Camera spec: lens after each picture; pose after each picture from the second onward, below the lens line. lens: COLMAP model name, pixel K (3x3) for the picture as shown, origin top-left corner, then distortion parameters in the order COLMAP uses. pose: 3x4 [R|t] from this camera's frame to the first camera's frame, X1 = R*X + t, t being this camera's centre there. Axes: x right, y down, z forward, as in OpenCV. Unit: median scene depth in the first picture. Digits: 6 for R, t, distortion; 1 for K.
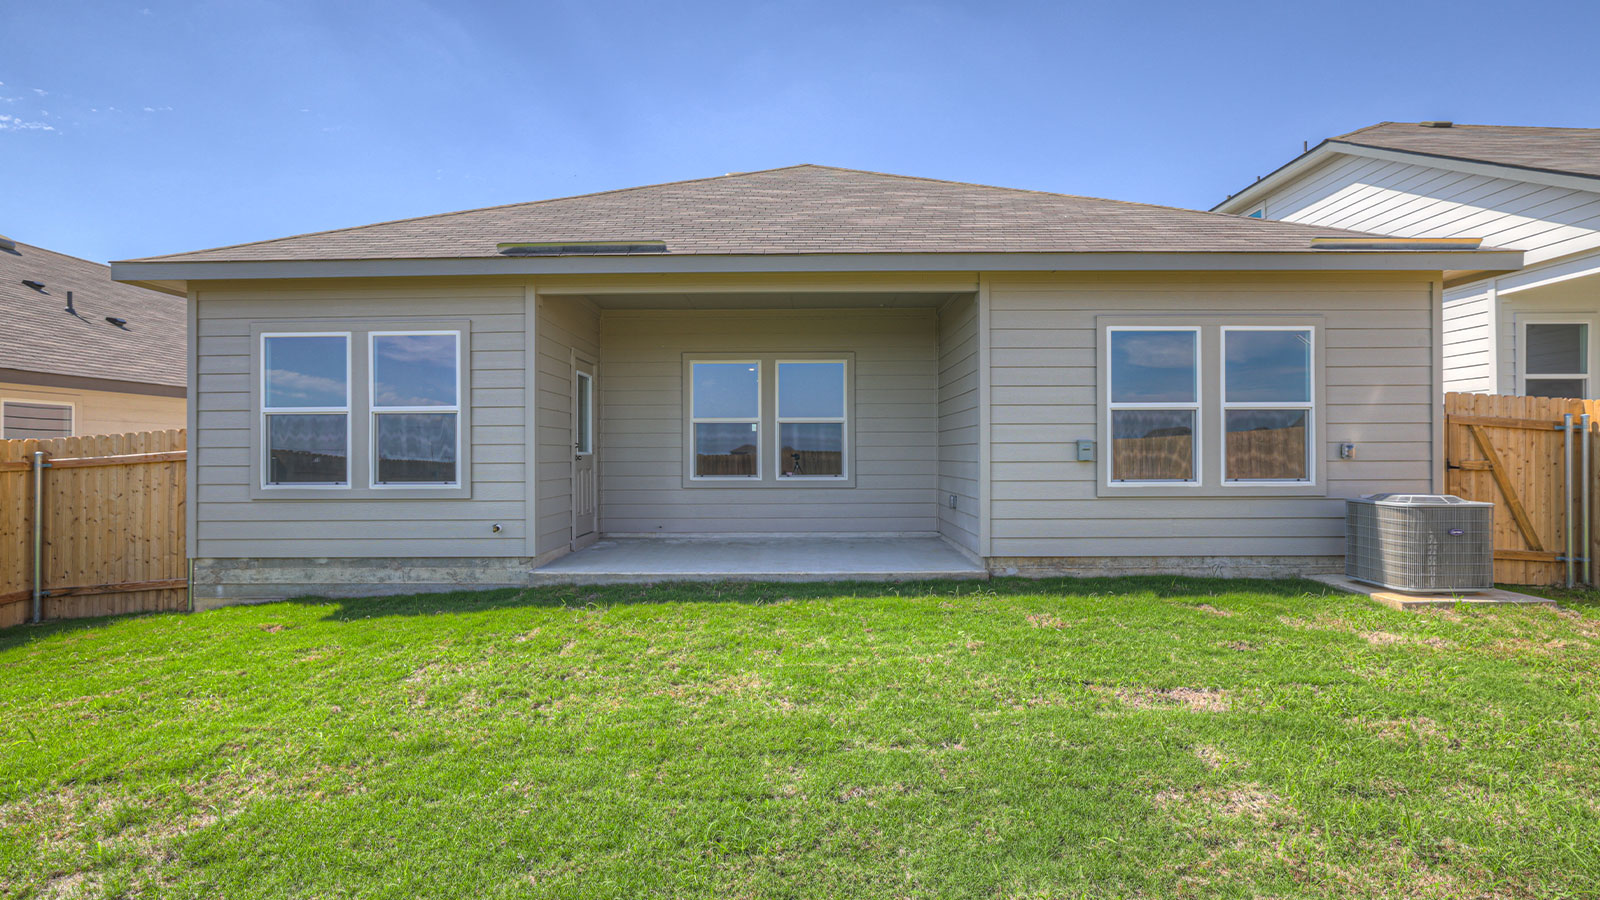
lens RADIAL K [[910.7, 0, 797.6], [0, 910.7, 443.8], [0, 0, 1]] dist [-0.023343, 0.002561]
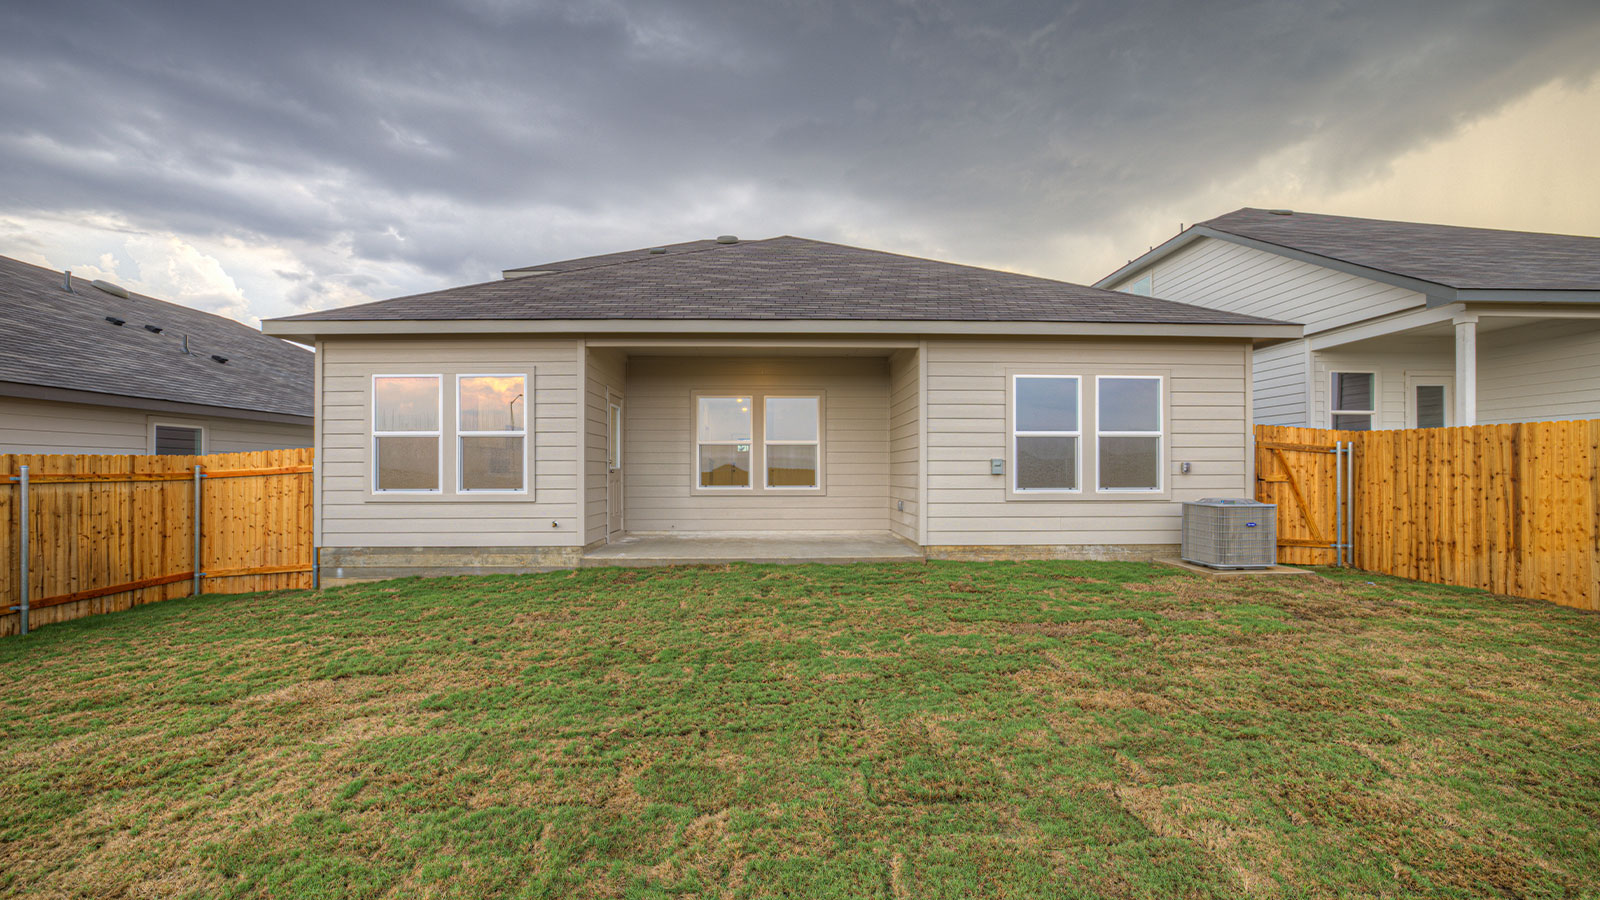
lens RADIAL K [[821.8, 0, 811.7], [0, 821.8, 461.7], [0, 0, 1]] dist [-0.051748, -0.000519]
pose [[0.998714, 0.003184, 0.050606, -0.019412], [-0.003091, 0.999993, -0.001919, 0.003440], [-0.050612, 0.001760, 0.998717, -0.197185]]
